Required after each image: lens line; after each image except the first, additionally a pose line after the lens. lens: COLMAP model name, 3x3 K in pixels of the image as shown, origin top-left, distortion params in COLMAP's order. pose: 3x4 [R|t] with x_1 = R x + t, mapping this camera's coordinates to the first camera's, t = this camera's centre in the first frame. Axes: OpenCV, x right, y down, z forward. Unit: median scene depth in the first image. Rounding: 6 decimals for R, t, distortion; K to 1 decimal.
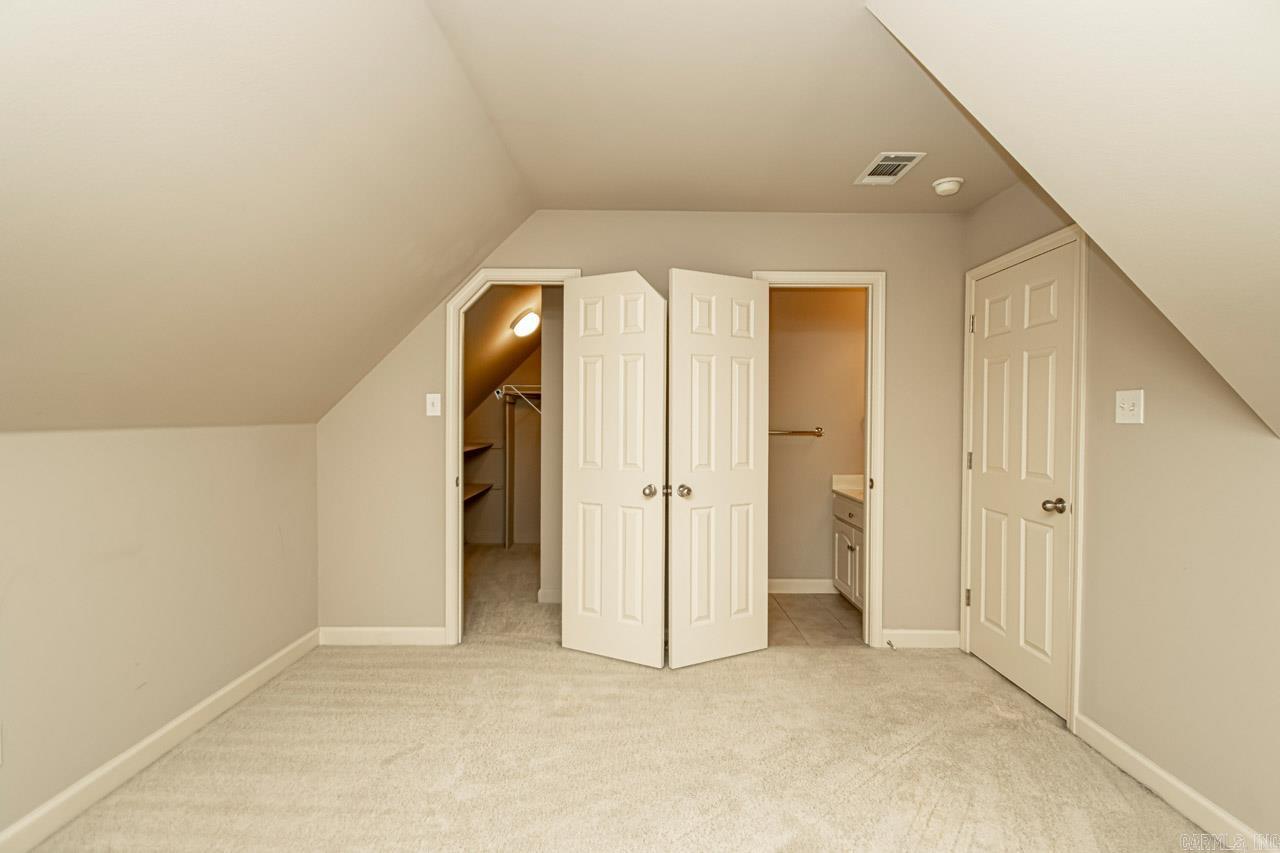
lens RADIAL K [[593.3, 0, 654.0], [0, 593.3, 429.9], [0, 0, 1]] dist [0.011636, -0.016228]
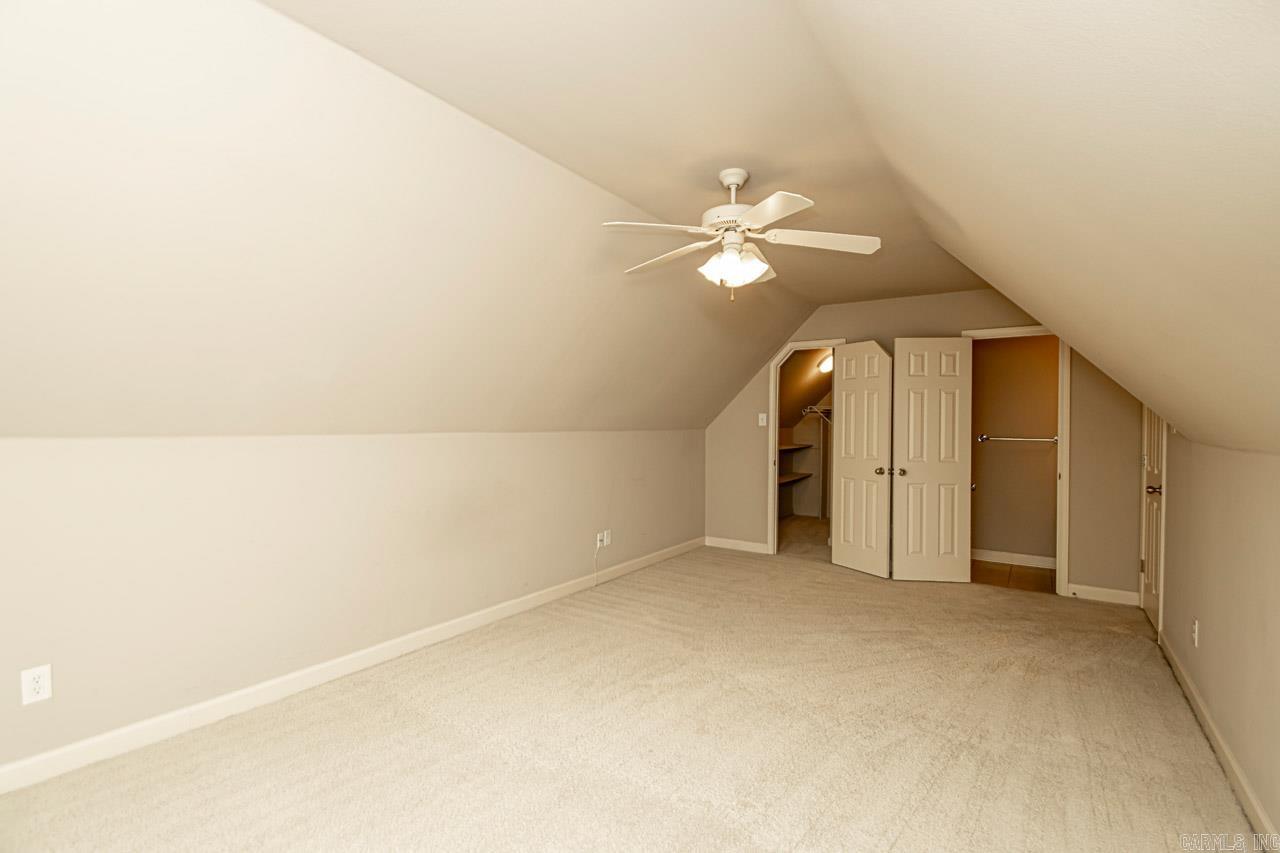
lens RADIAL K [[593.3, 0, 642.9], [0, 593.3, 424.7], [0, 0, 1]] dist [0.011636, -0.016228]
pose [[0.823024, 0.002619, -0.568000, 0.365558], [-0.014370, 0.999765, -0.016212, 0.007509], [0.567824, 0.021505, 0.822869, -0.711494]]
